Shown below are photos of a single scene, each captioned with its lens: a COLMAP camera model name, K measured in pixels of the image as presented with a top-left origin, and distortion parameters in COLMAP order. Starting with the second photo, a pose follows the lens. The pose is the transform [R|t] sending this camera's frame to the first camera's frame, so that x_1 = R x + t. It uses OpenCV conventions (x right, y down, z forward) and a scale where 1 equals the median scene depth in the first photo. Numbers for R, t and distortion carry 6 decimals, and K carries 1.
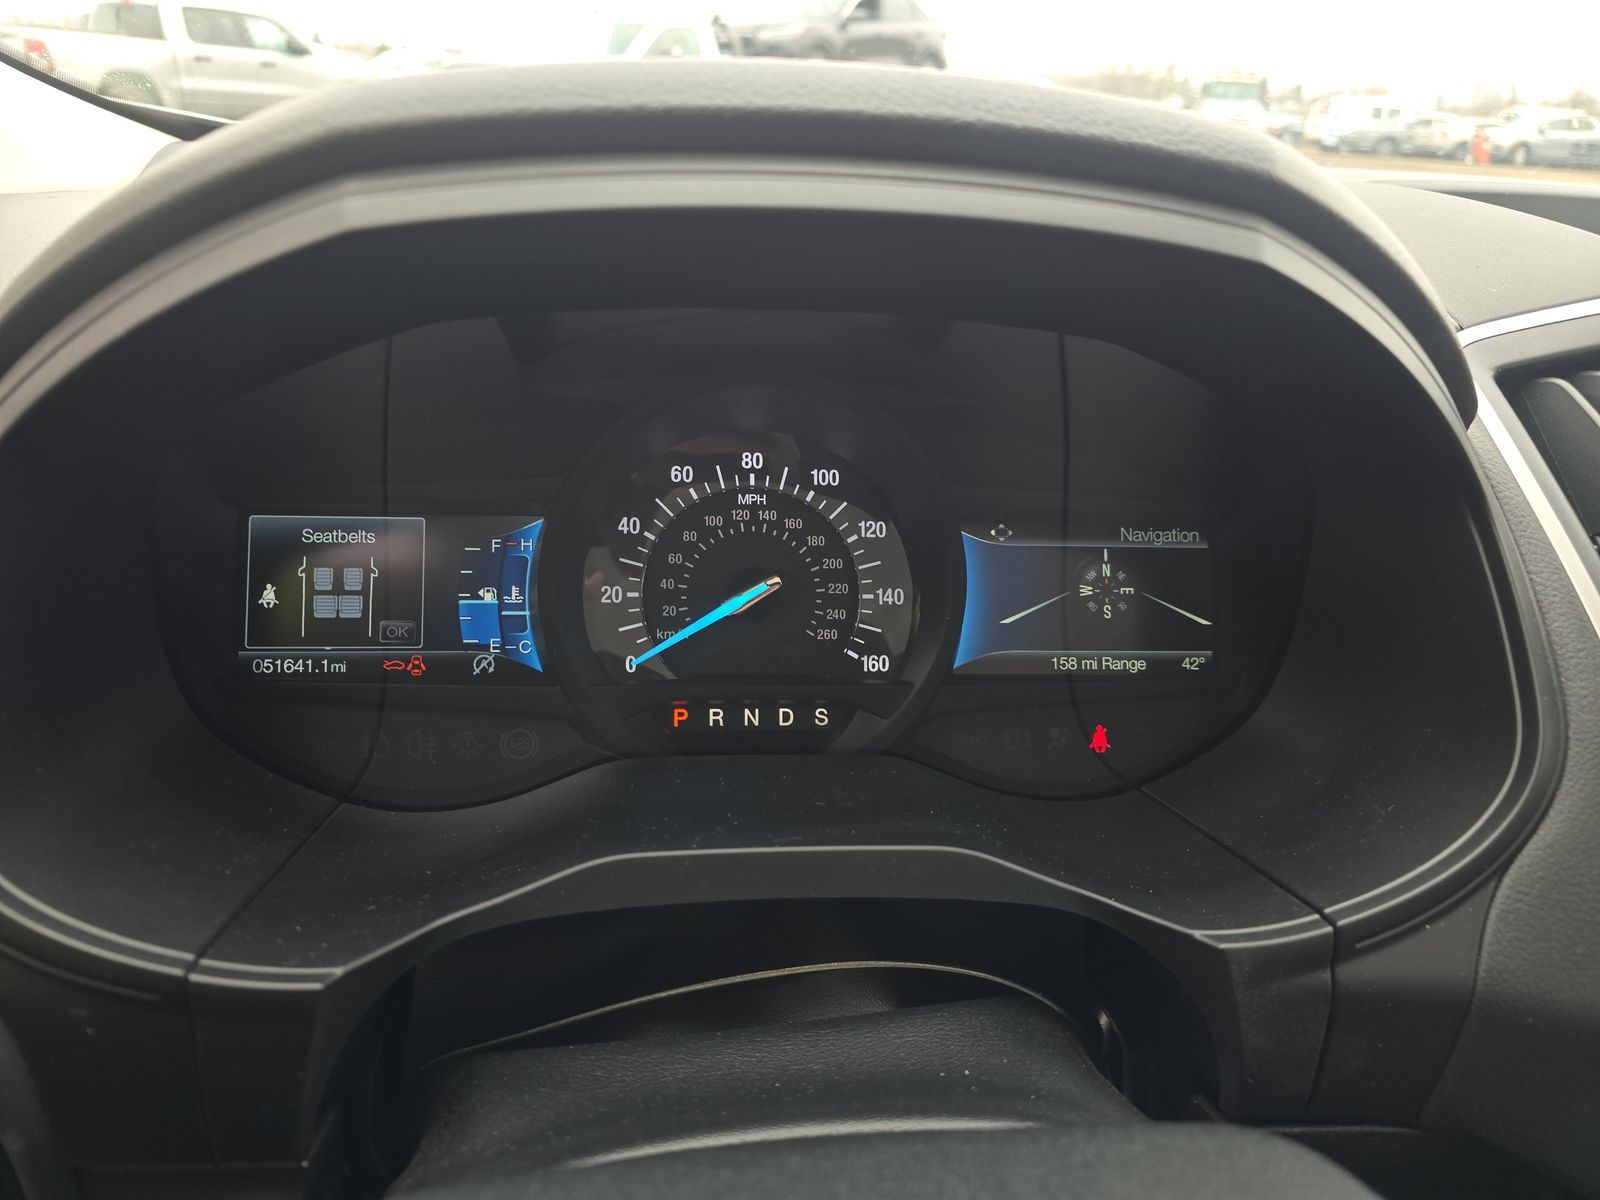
lens RADIAL K [[1064.7, 0, 784.2], [0, 1064.7, 586.7], [0, 0, 1]] dist [0.071044, -0.062963]
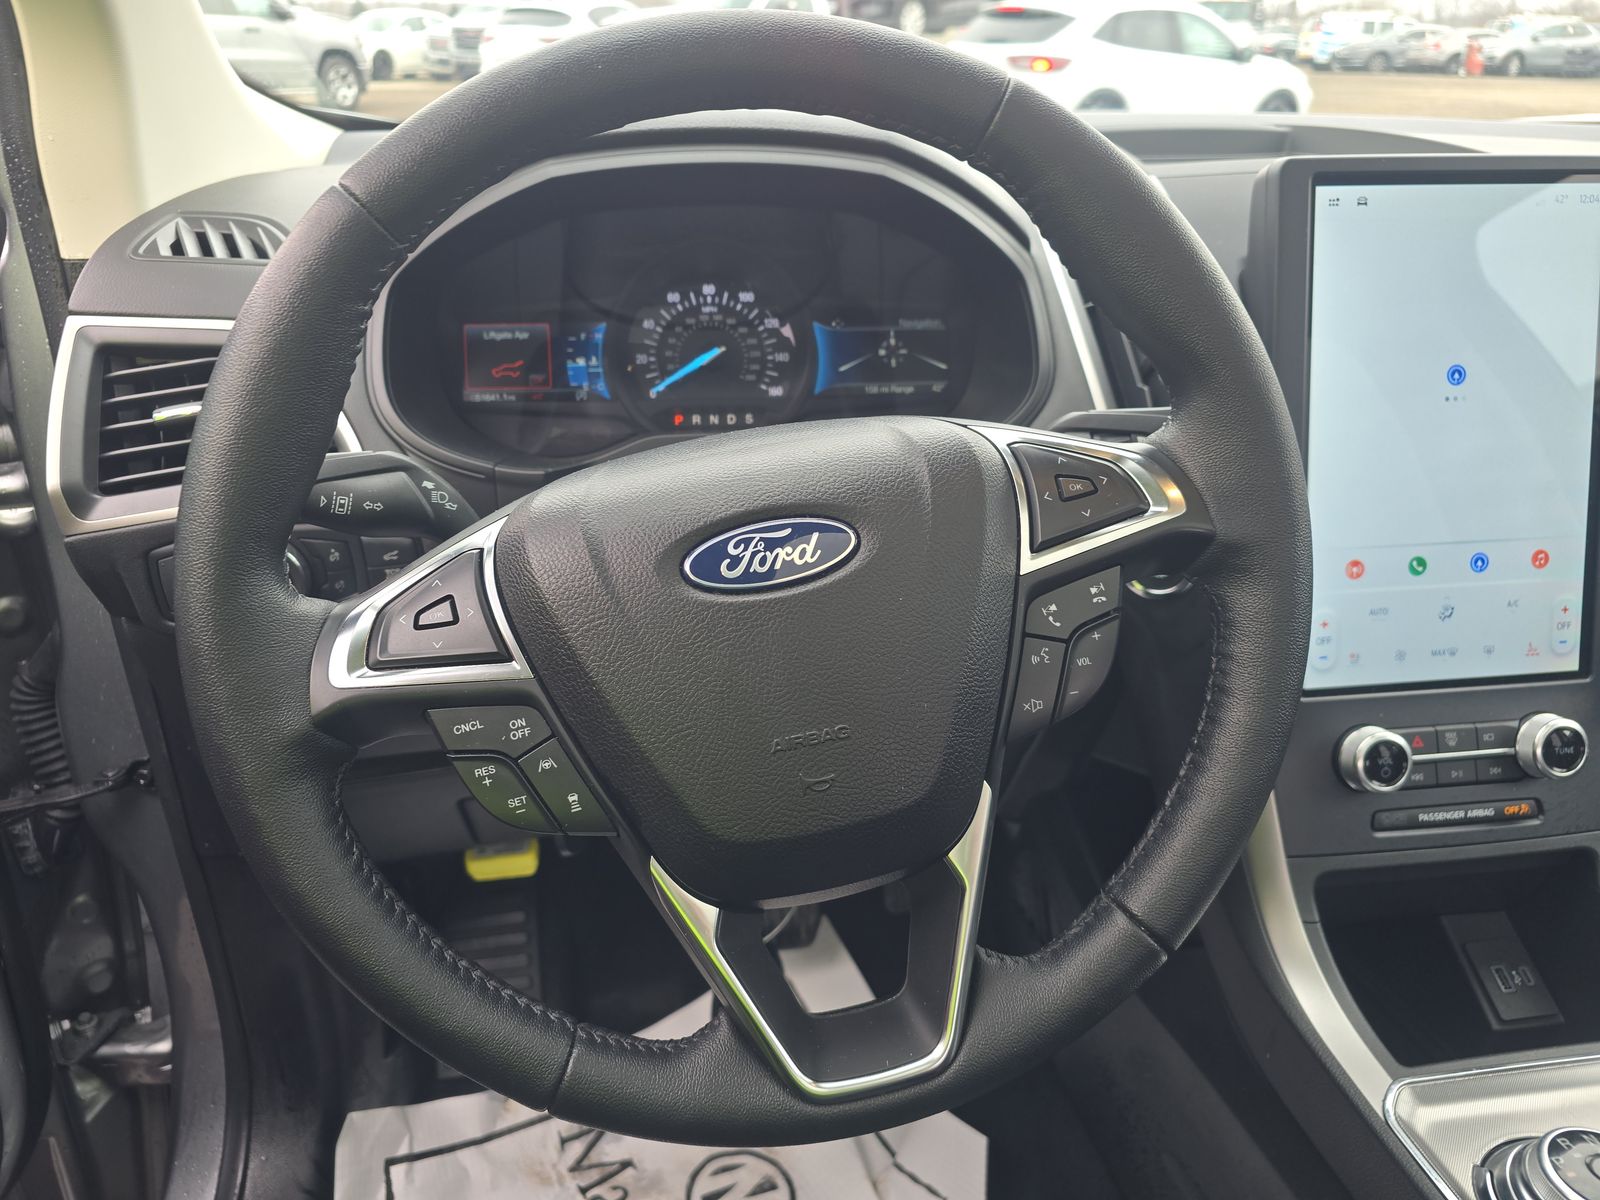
lens RADIAL K [[1081.2, 0, 783.5], [0, 1081.2, 608.5], [0, 0, 1]] dist [0.074489, -0.063004]
pose [[0.999110, -0.040960, -0.010085, 0.102665], [0.041458, 0.997597, 0.055505, 0.357647], [0.007787, -0.055873, 0.998408, -1.025982]]
